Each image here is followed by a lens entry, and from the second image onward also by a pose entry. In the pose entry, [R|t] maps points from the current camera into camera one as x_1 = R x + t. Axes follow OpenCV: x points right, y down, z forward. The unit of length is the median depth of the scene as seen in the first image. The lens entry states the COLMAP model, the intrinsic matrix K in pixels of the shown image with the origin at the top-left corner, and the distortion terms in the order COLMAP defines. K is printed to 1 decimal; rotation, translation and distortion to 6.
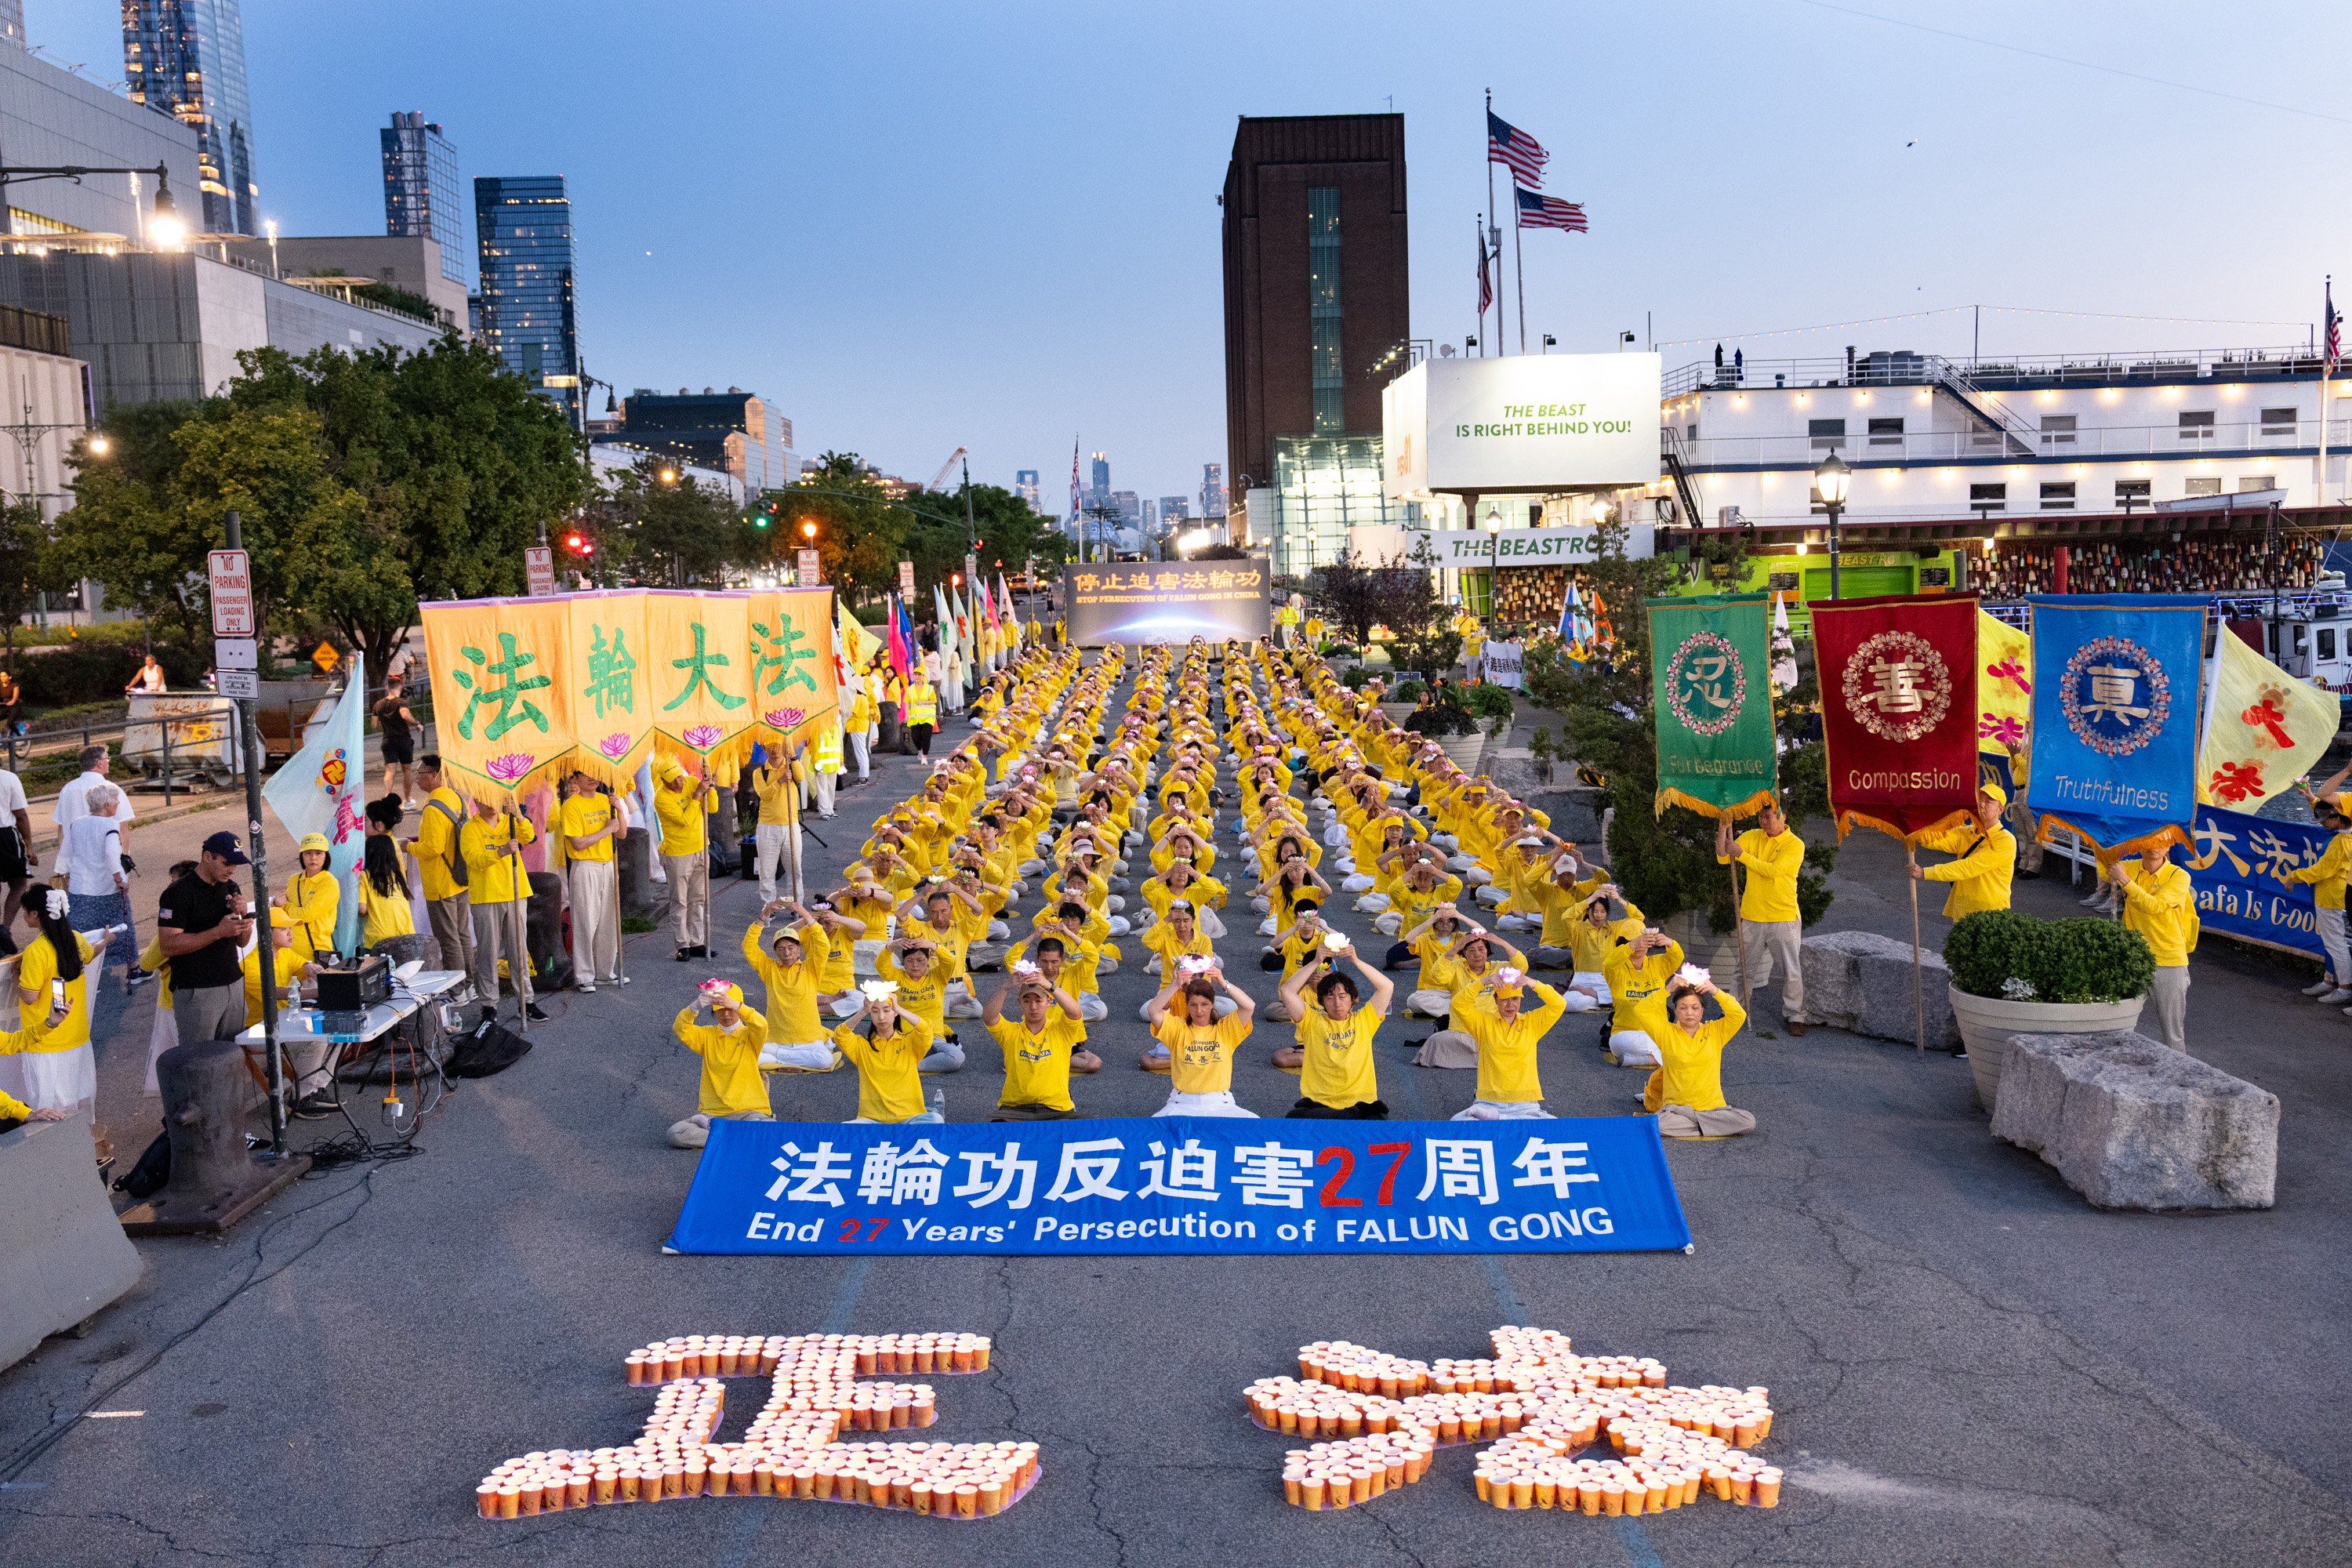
lens RADIAL K [[2270.8, 0, 1176.0], [0, 2270.8, 784.0], [0, 0, 1]] dist [0.050973, 0.008765]
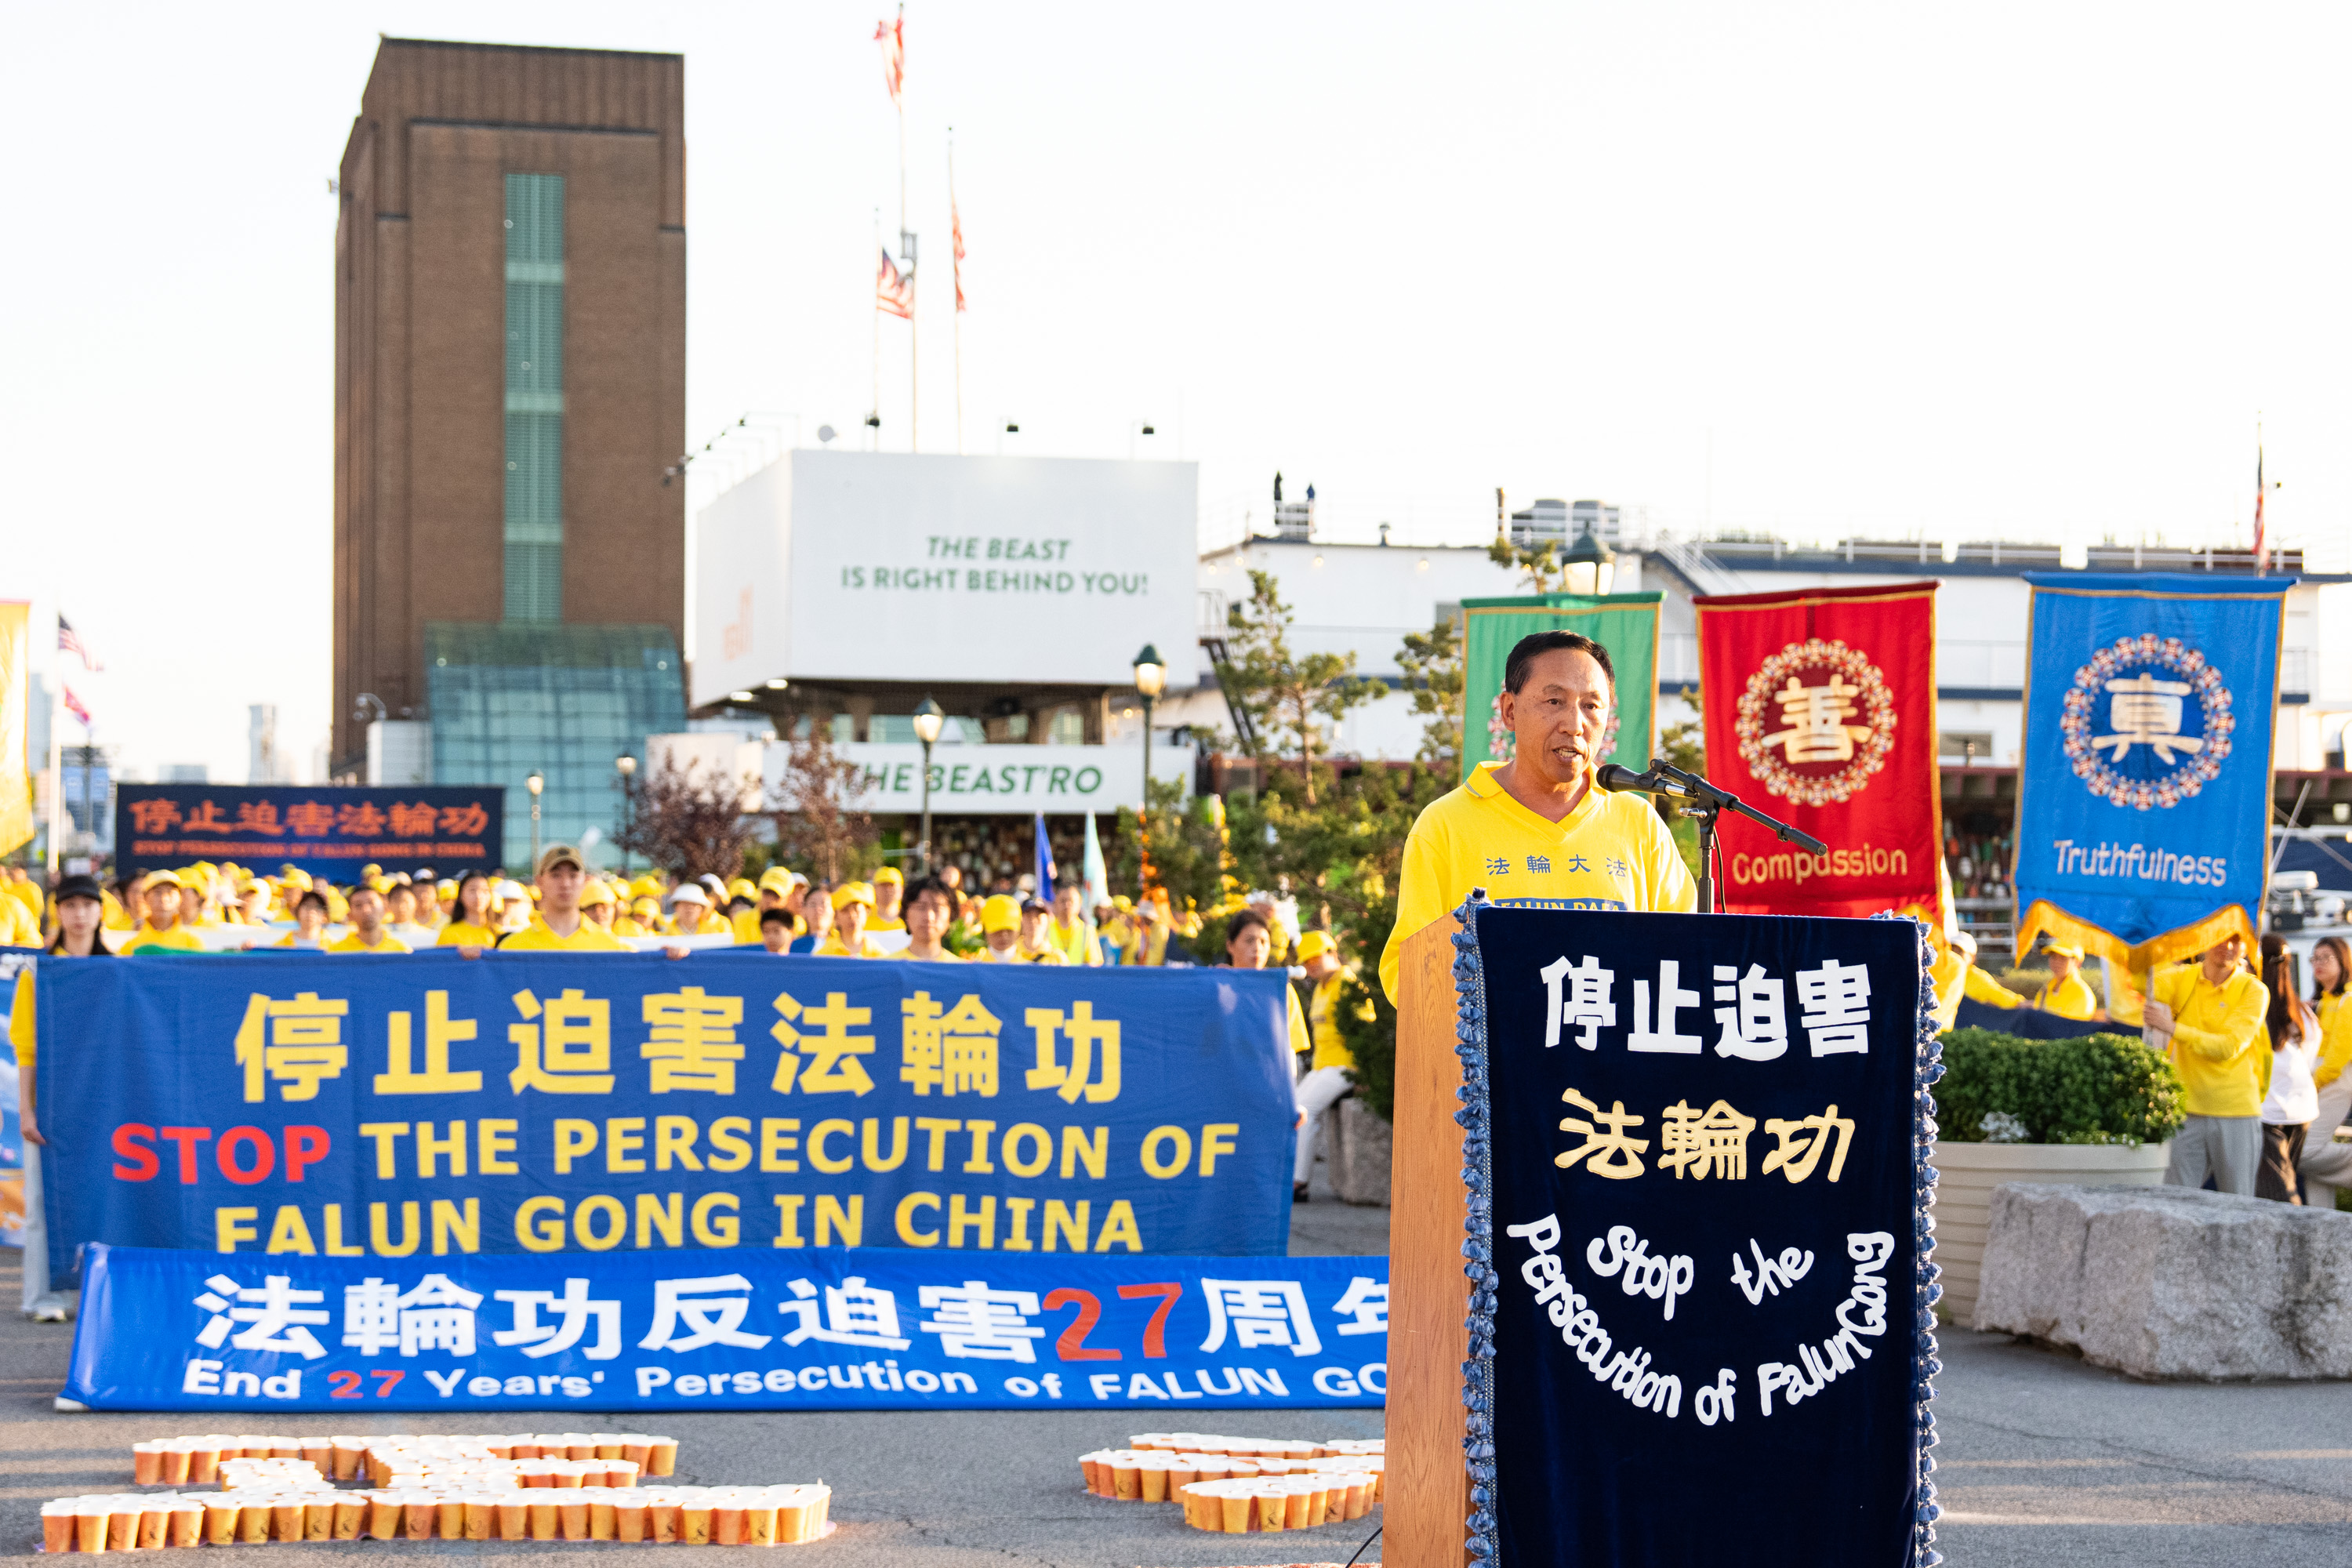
lens RADIAL K [[4356.5, 0, 1125.6], [0, 4356.5, 787.0], [0, 0, 1]] dist [0.094094, 0.168281]
pose [[0.977022, 0.038186, 0.209692, -0.186481], [-0.011914, 0.992066, -0.125151, 0.174133], [-0.212807, 0.119777, 0.969725, -0.252802]]
